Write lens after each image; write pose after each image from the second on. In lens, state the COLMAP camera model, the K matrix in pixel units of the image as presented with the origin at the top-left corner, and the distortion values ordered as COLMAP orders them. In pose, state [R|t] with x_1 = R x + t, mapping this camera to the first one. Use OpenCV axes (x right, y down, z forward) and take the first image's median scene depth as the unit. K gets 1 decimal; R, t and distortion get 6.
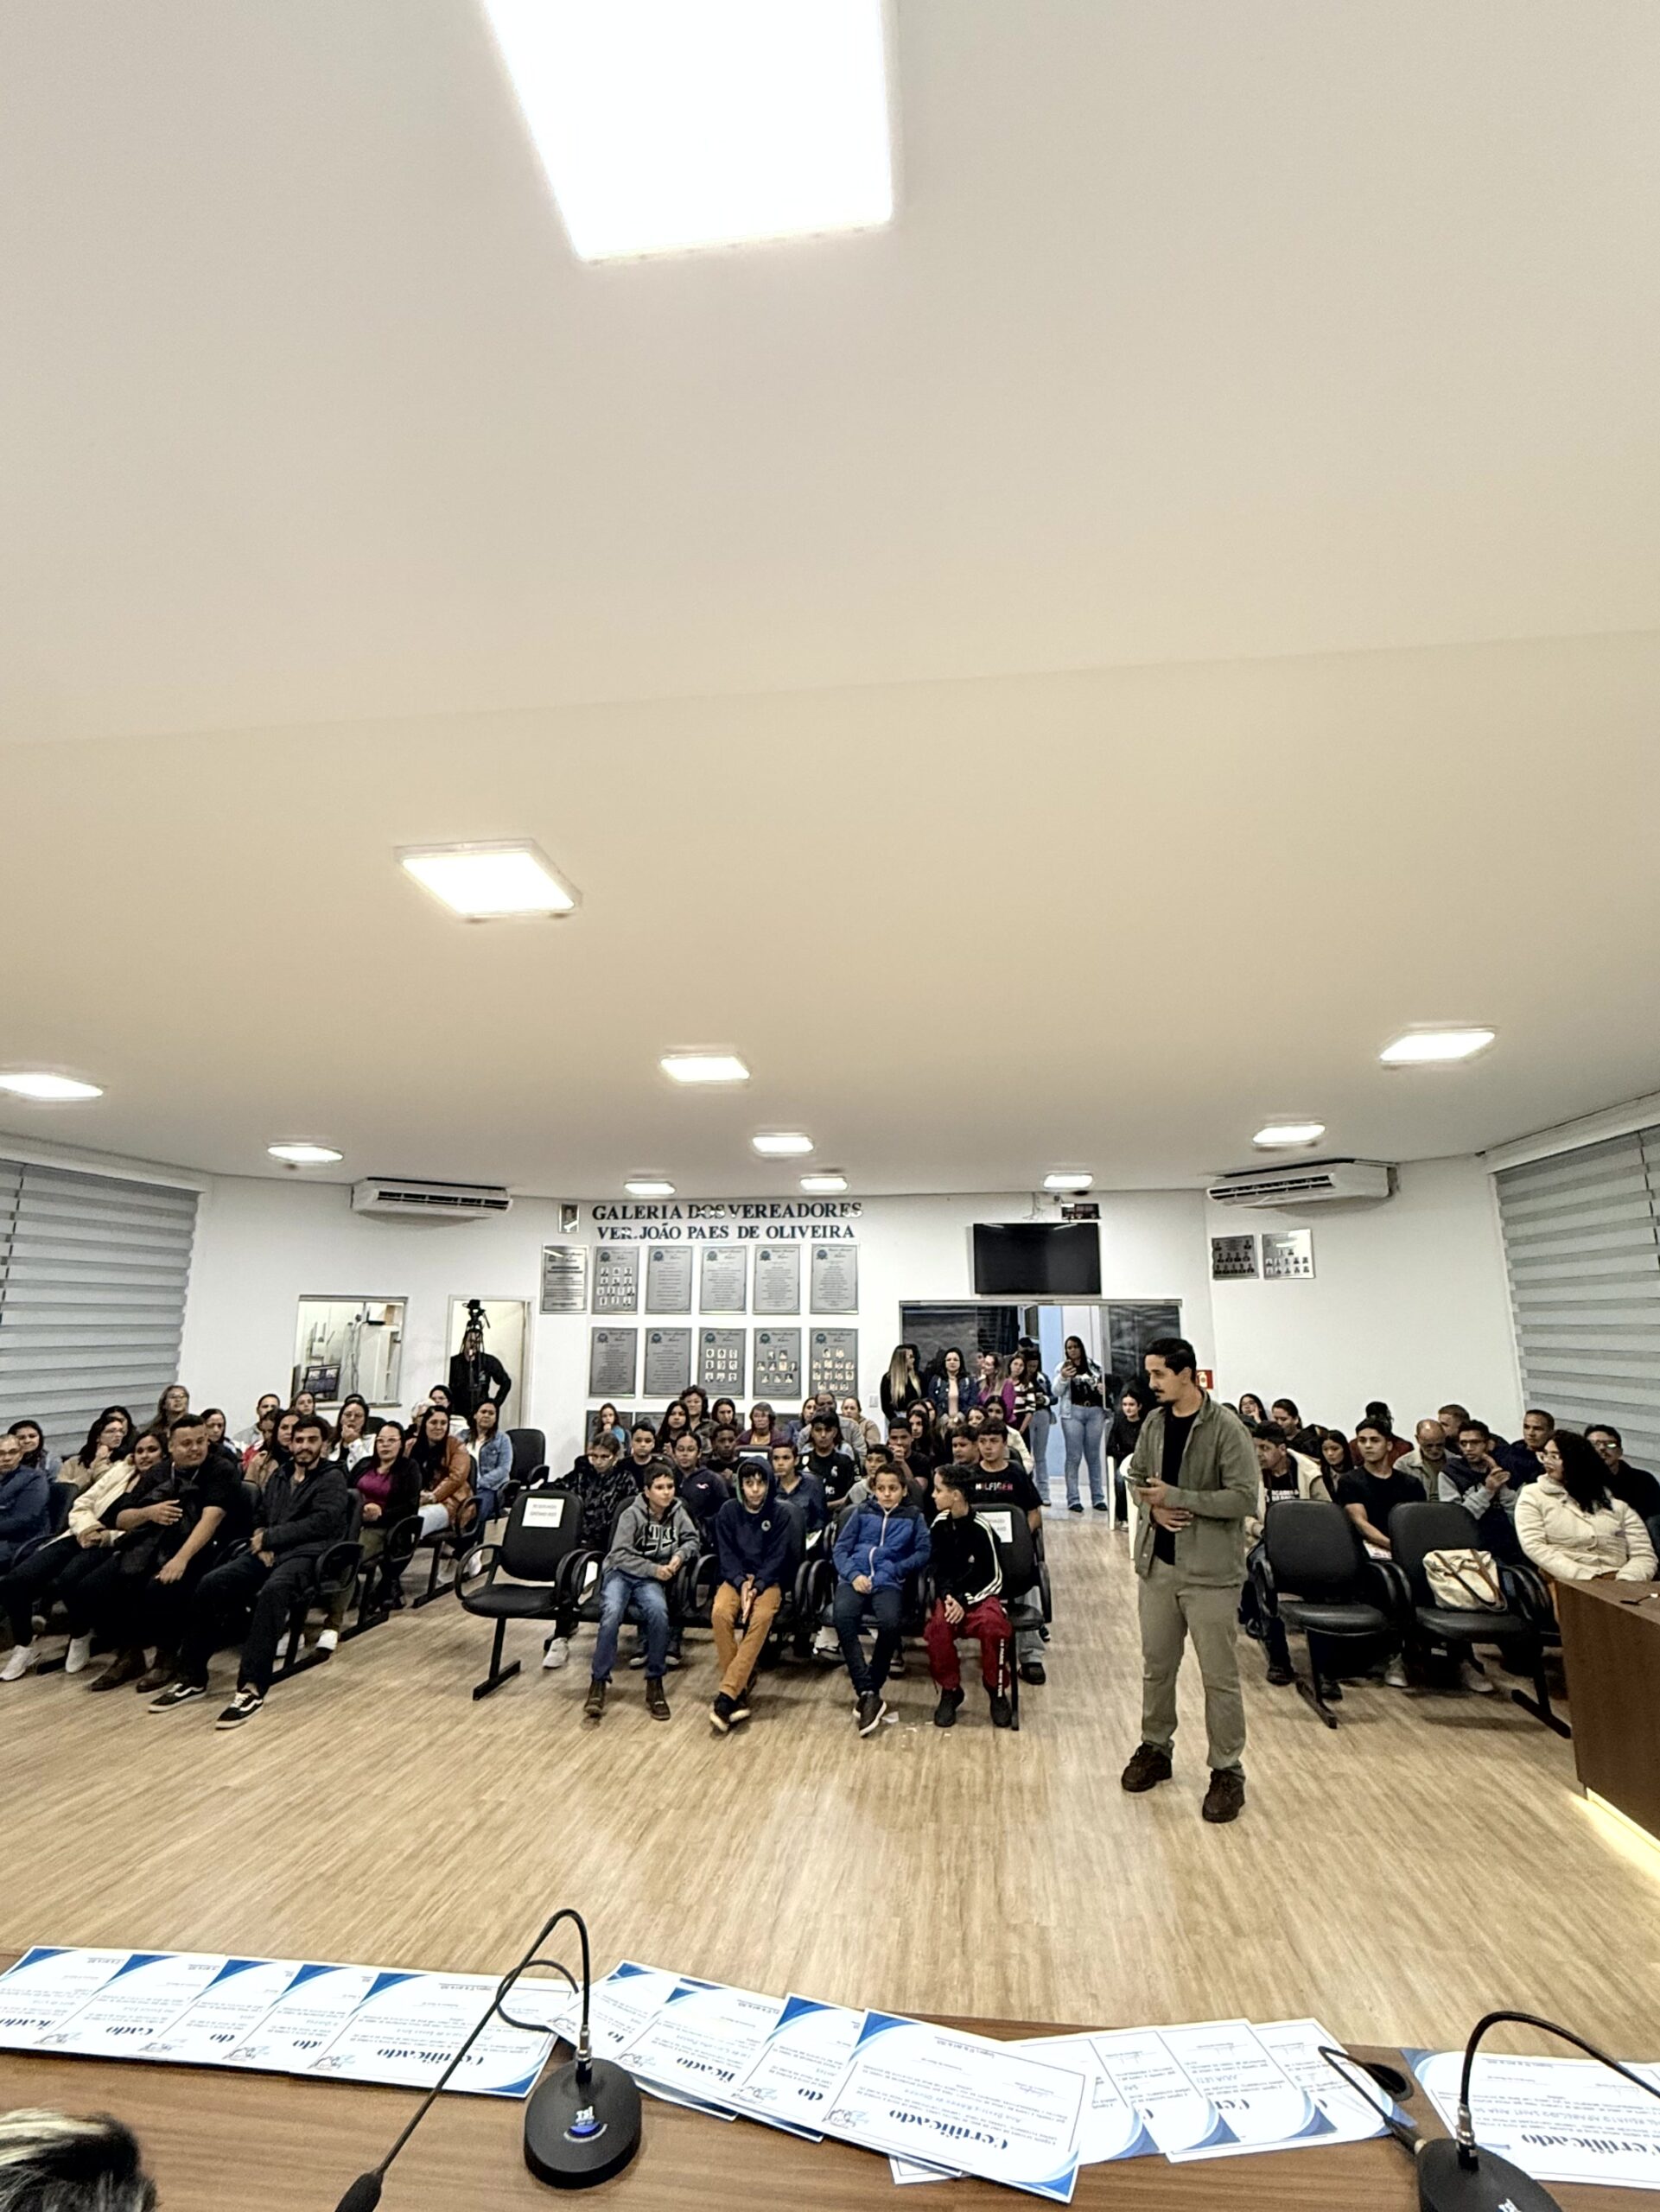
lens RADIAL K [[1070.3, 0, 830.0], [0, 1070.3, 1106.0], [0, 0, 1]] dist [0.000002, 0.000069]
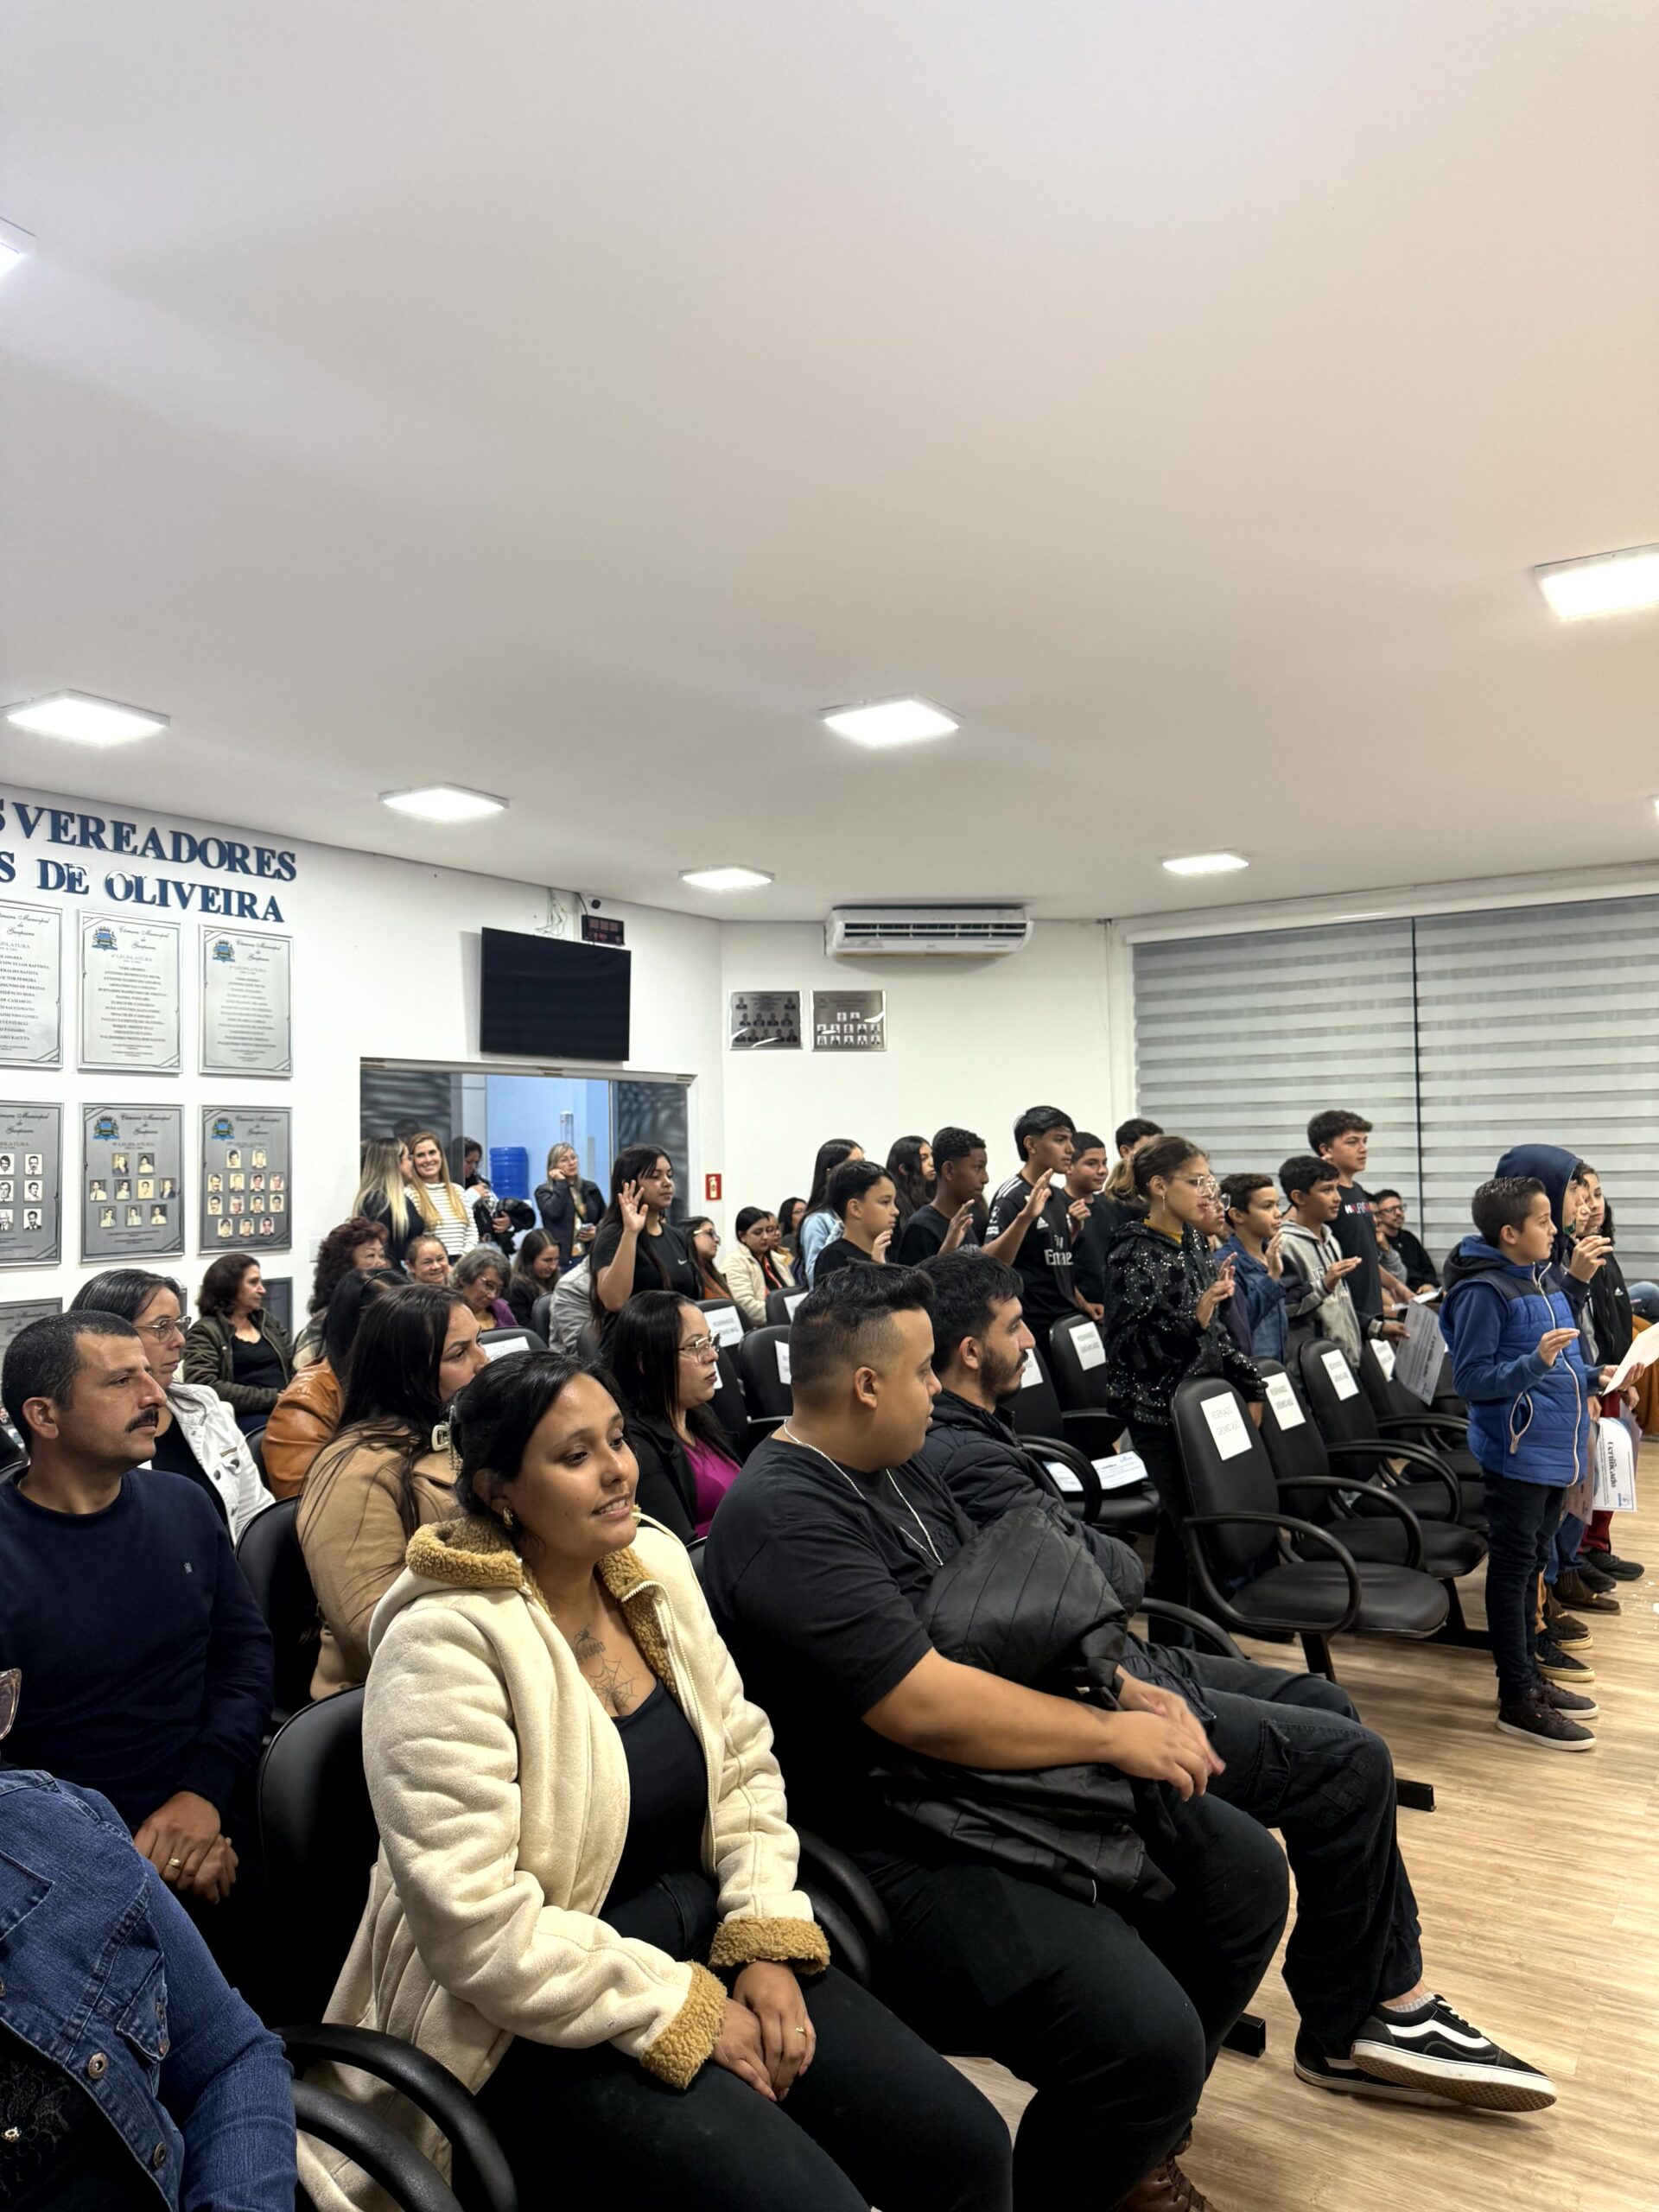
lens RADIAL K [[1539.7, 0, 829.5], [0, 1539.7, 1106.0], [0, 0, 1]] dist [-0.007000, -0.004666]
pose [[0.422980, 0.023769, 0.905827, -0.504502], [-0.168170, 0.984348, 0.052698, 0.127821], [-0.890397, -0.174623, 0.420357, 0.483851]]
